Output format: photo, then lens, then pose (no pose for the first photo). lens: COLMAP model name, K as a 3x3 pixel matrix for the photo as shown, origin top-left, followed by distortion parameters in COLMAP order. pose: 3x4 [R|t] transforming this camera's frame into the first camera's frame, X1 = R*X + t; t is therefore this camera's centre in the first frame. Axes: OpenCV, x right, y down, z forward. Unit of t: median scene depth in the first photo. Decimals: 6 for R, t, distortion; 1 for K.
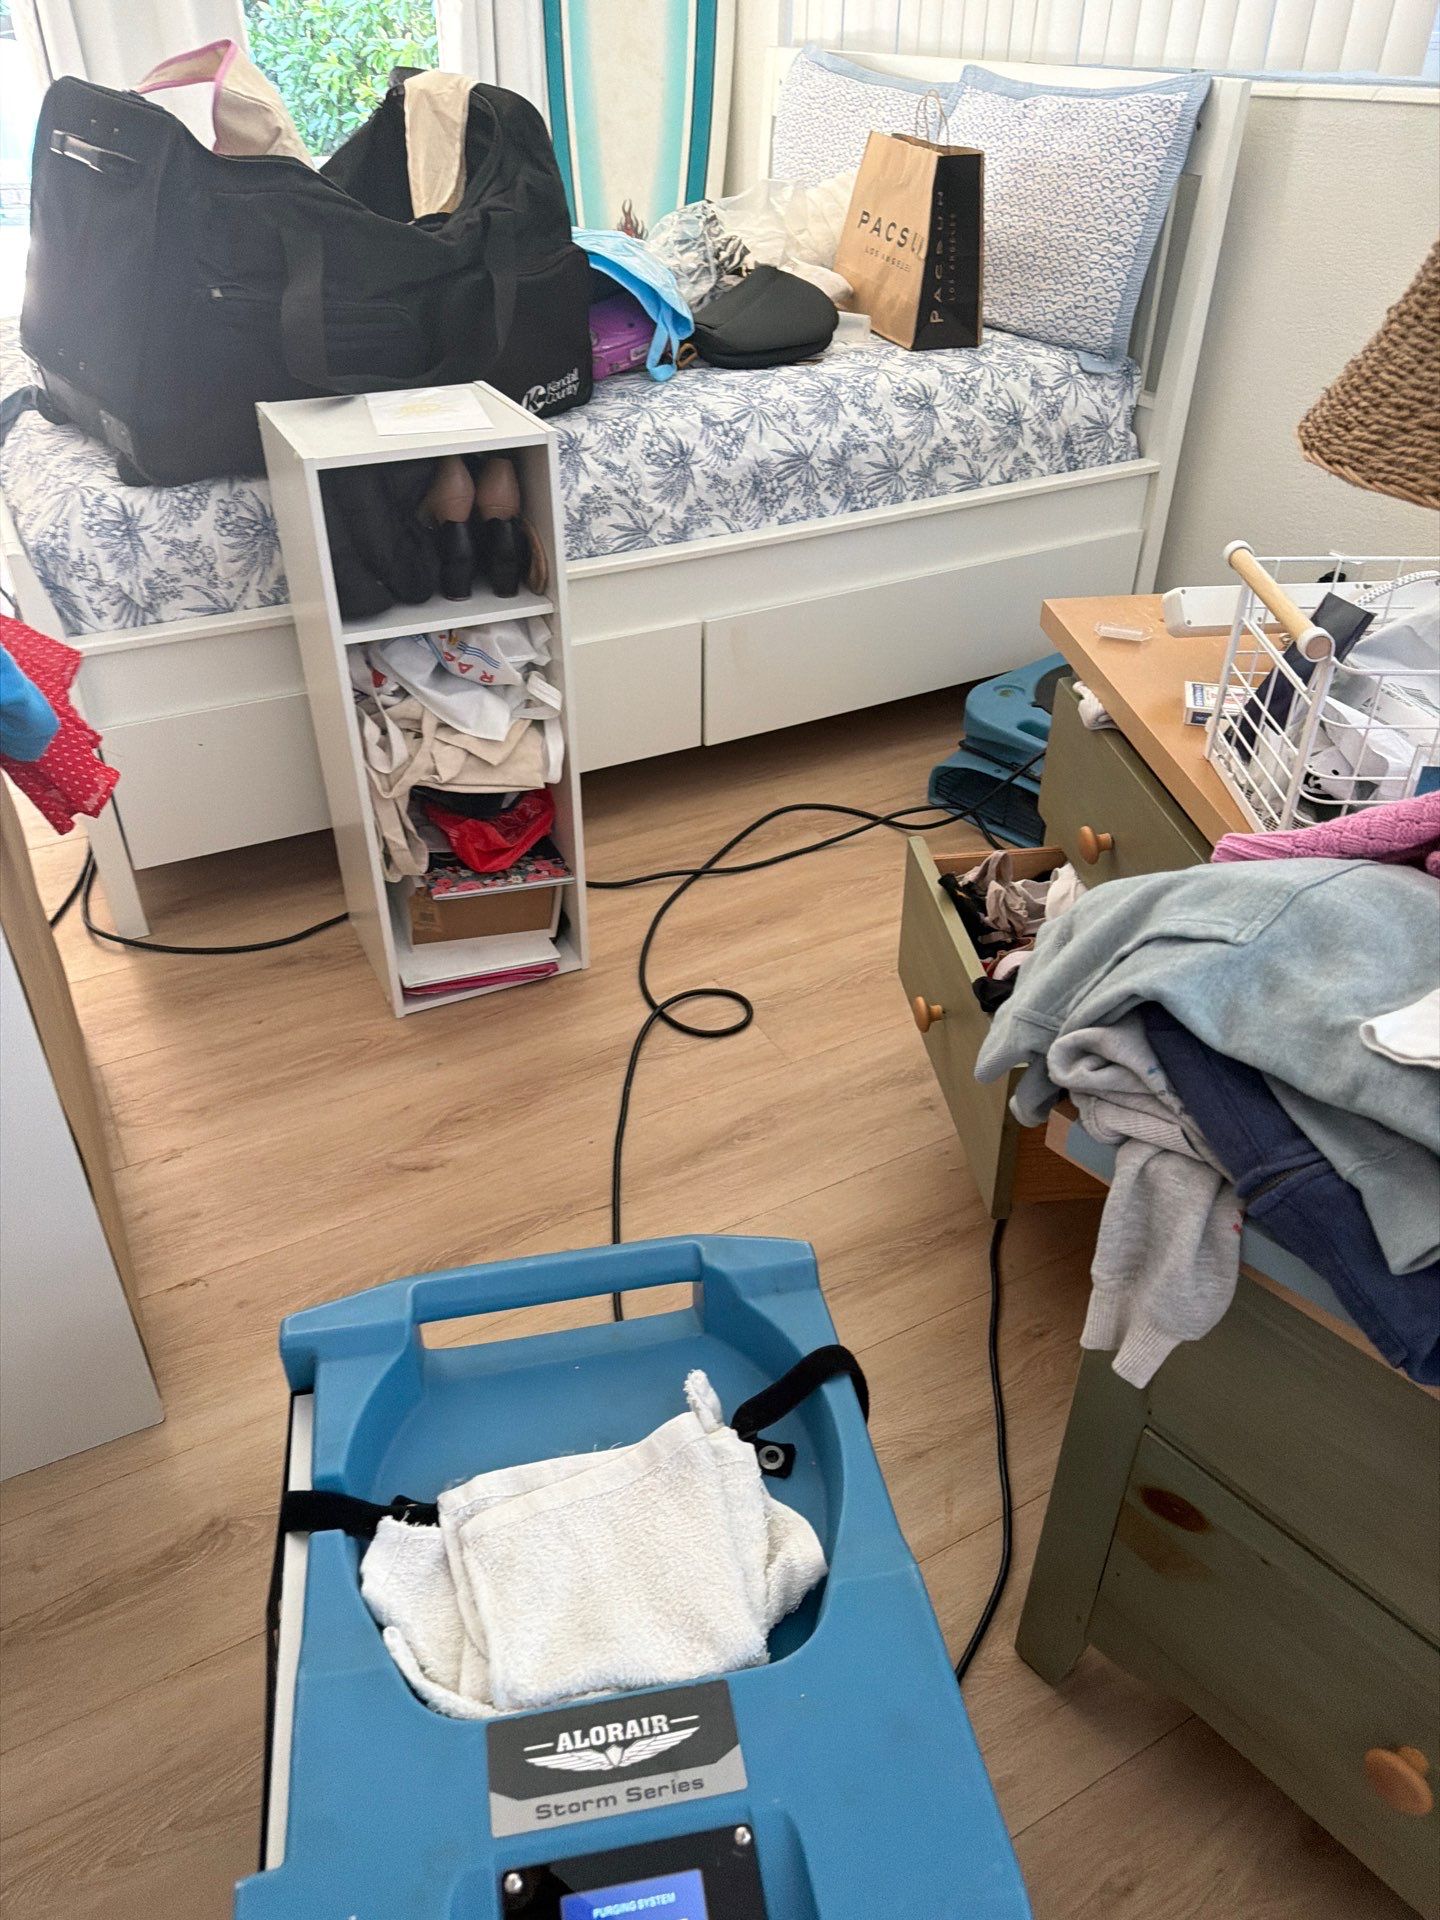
lens RADIAL K [[1351.0, 0, 716.1], [0, 1351.0, 969.5], [0, 0, 1]] dist [0.023298, -0.030001]
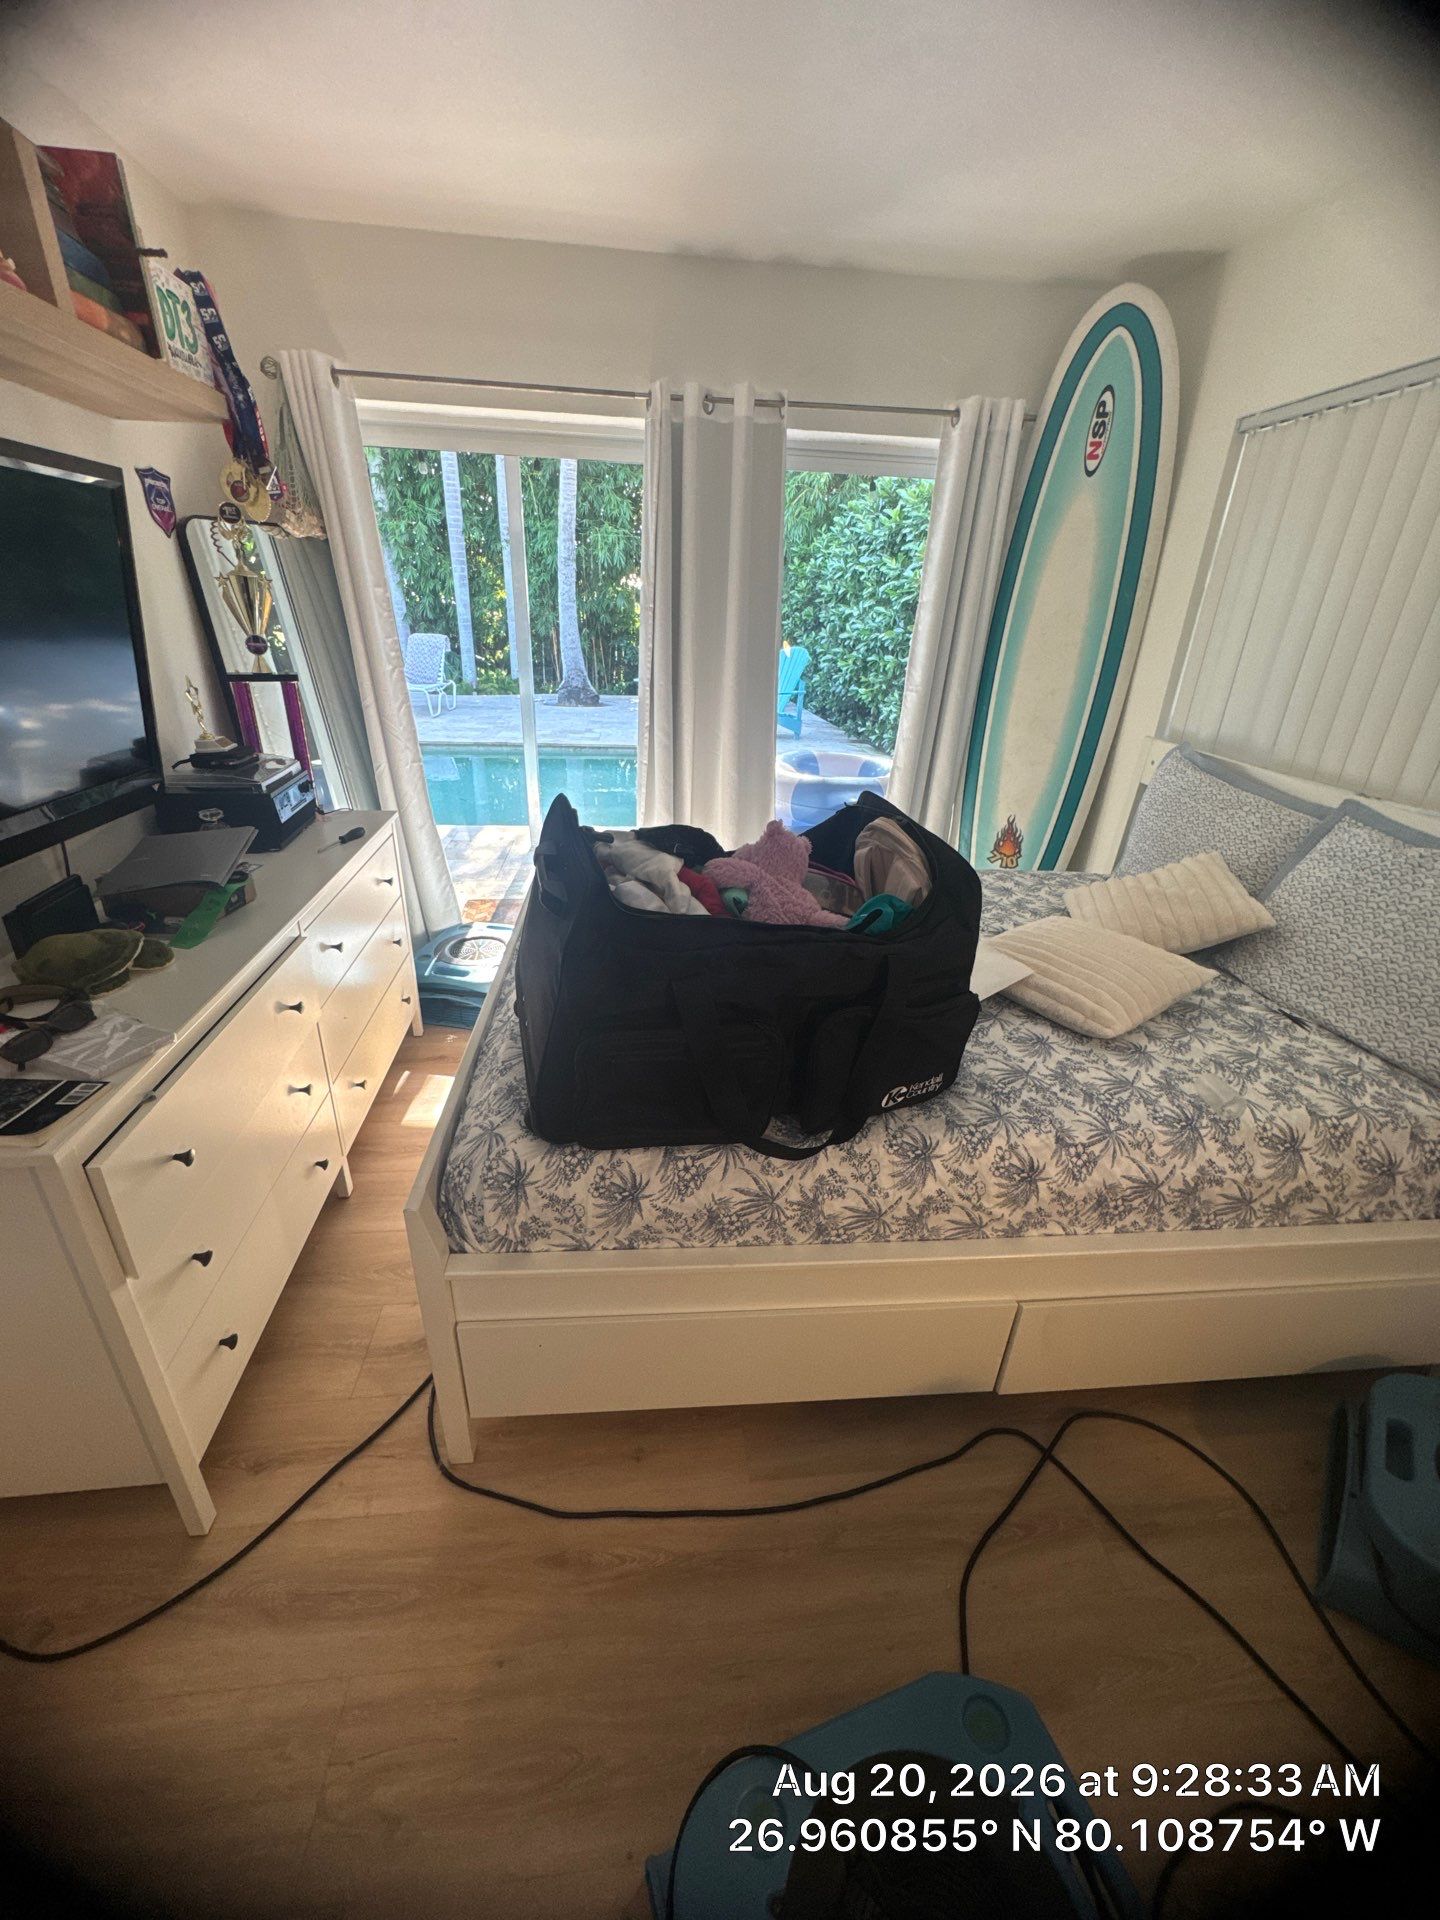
lens RADIAL K [[794.6, 0, 749.1], [0, 794.6, 956.1], [0, 0, 1]] dist [0.012603, -0.000067]
pose [[0.934874, 0.183623, -0.303797, -0.078484], [-0.240017, 0.957517, -0.159855, -0.423980], [0.261538, 0.222361, 0.939230, 0.360672]]
